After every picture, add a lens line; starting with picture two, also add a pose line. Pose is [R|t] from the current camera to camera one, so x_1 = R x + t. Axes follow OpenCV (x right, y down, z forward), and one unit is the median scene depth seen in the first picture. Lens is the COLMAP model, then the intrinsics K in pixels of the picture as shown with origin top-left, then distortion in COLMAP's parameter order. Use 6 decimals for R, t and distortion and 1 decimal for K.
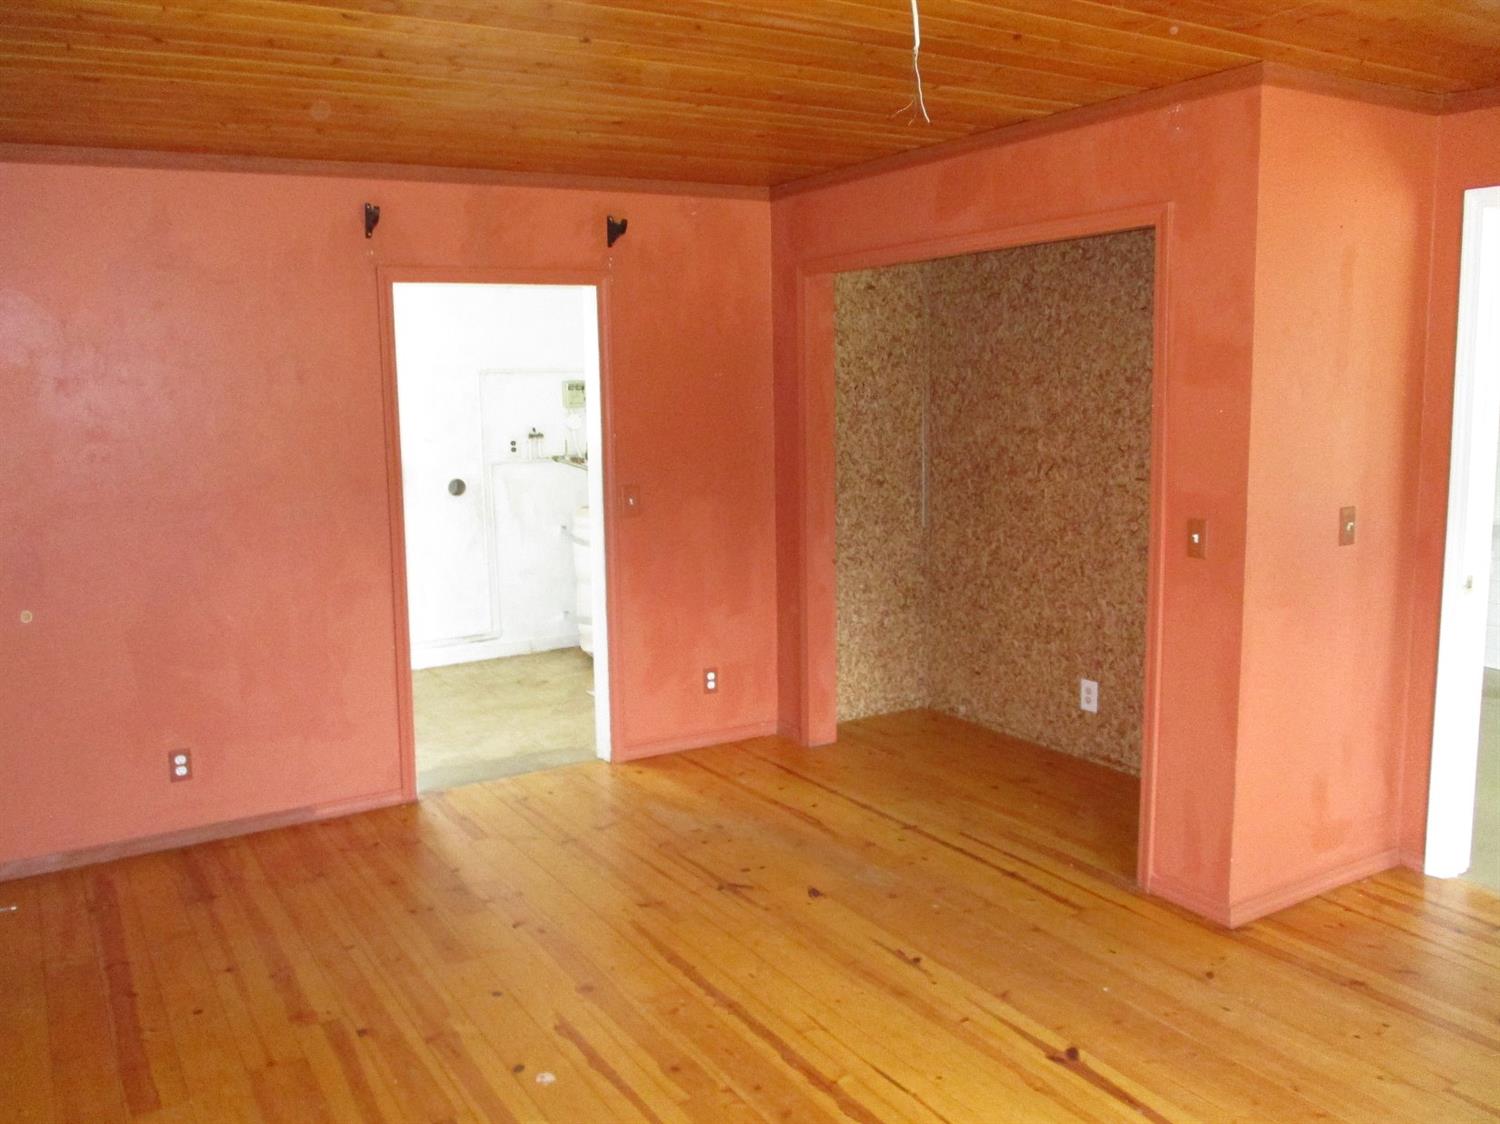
lens RADIAL K [[1276.6, 0, 750.0], [0, 1276.6, 562.0], [0, 0, 1]] dist [-0.007972, 0.003208]
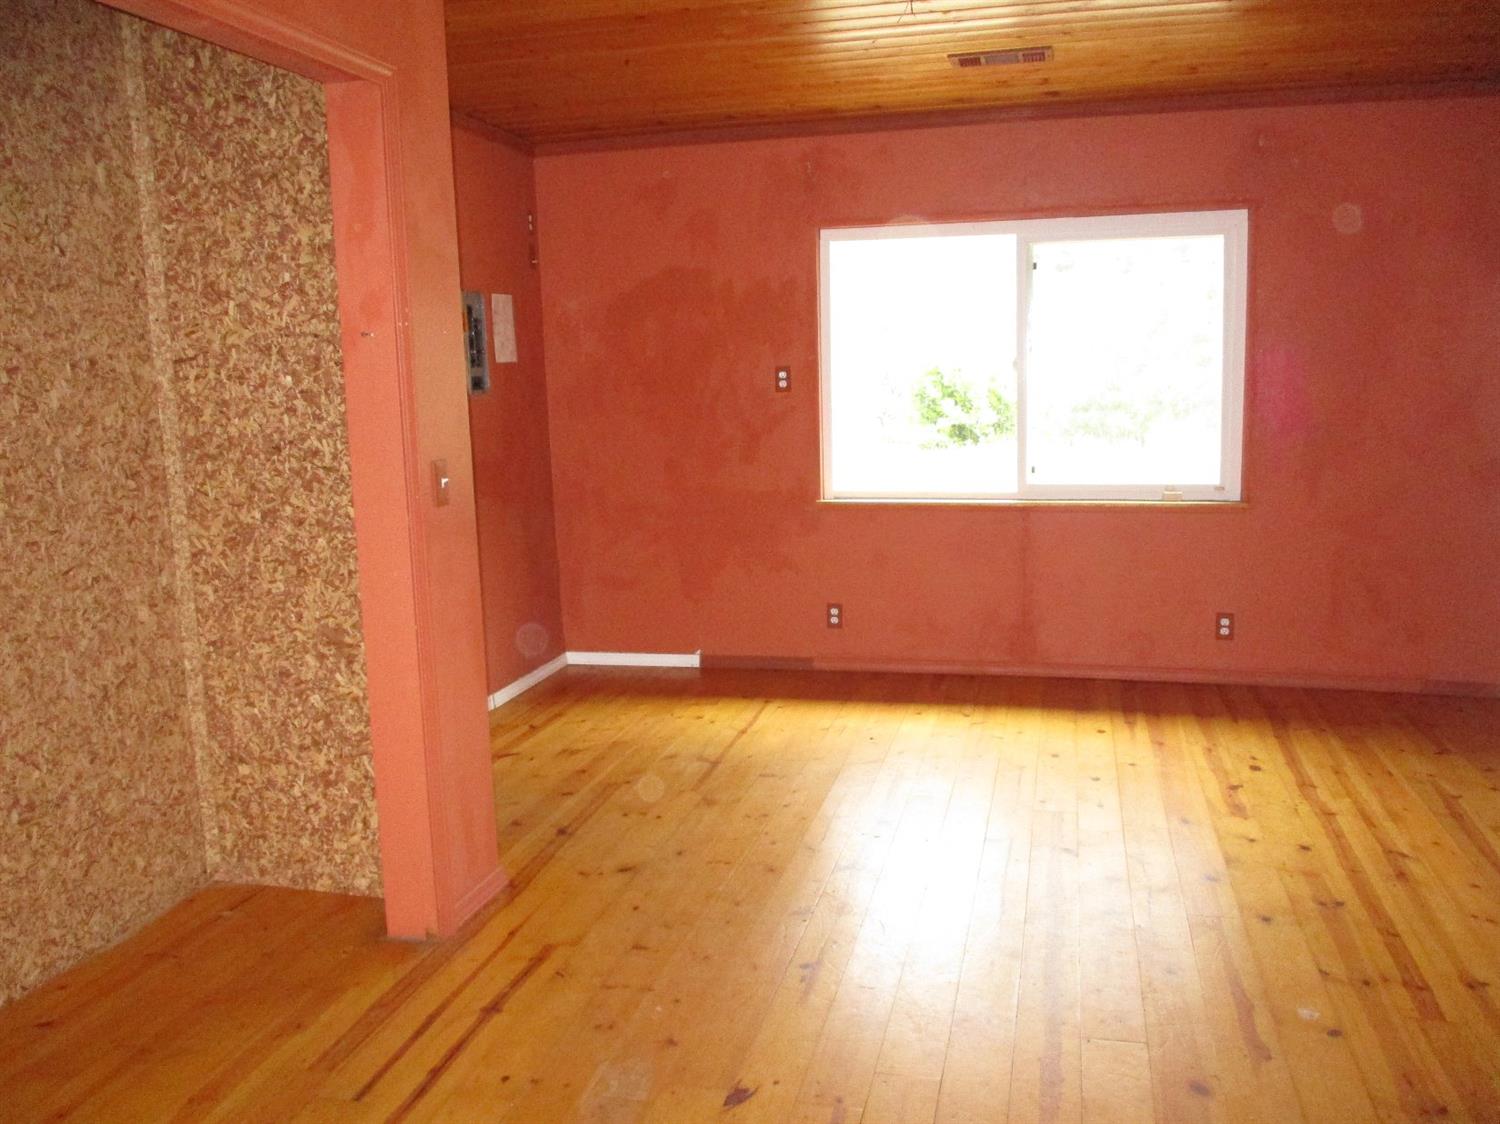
lens RADIAL K [[1276.6, 0, 750.0], [0, 1276.6, 562.0], [0, 0, 1]] dist [-0.007972, 0.003208]
pose [[-0.714993, -0.075981, 0.694991, -0.356480], [0.134161, 0.960691, 0.243051, -0.134530], [-0.686139, 0.267020, -0.676693, 1.327245]]
